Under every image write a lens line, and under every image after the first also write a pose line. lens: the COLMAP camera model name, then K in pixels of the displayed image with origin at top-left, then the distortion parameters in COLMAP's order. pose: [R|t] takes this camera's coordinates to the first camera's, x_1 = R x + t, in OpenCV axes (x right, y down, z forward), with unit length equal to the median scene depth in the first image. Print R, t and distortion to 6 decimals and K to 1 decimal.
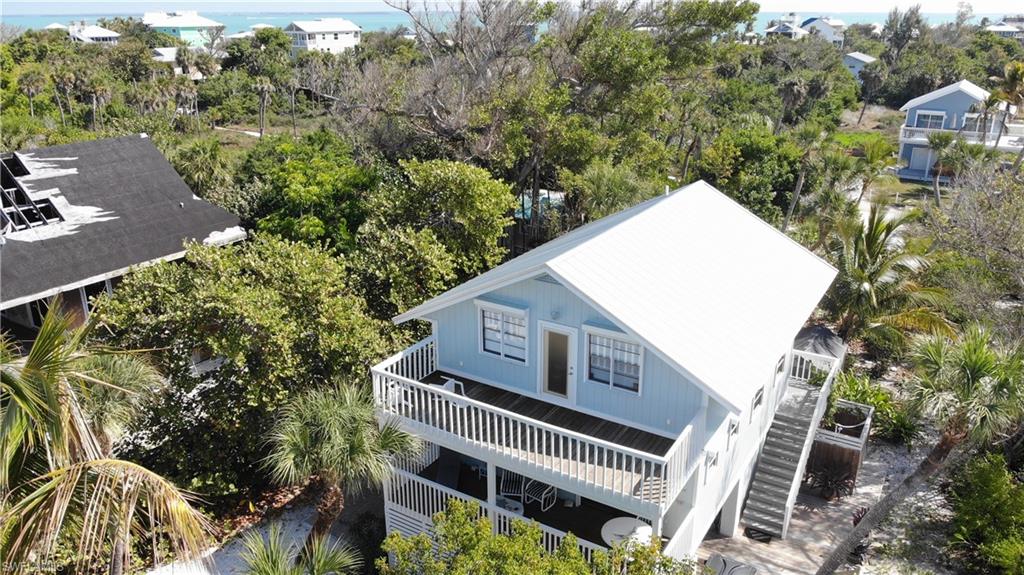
lens RADIAL K [[762.0, 0, 515.5], [0, 762.0, 287.5], [0, 0, 1]] dist [-0.014849, 0.000608]
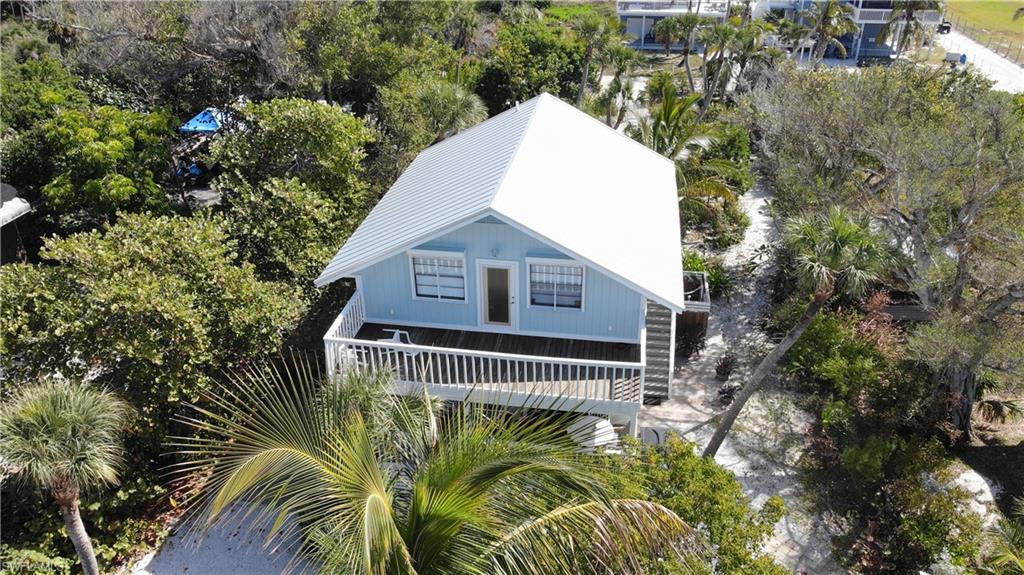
lens RADIAL K [[762.0, 0, 515.5], [0, 762.0, 287.5], [0, 0, 1]] dist [-0.014849, 0.000608]
pose [[0.921829, -0.194078, 0.335507, -0.262524], [0.141101, 0.974247, 0.175879, -0.089922], [-0.361001, -0.114790, 0.925474, 0.008349]]
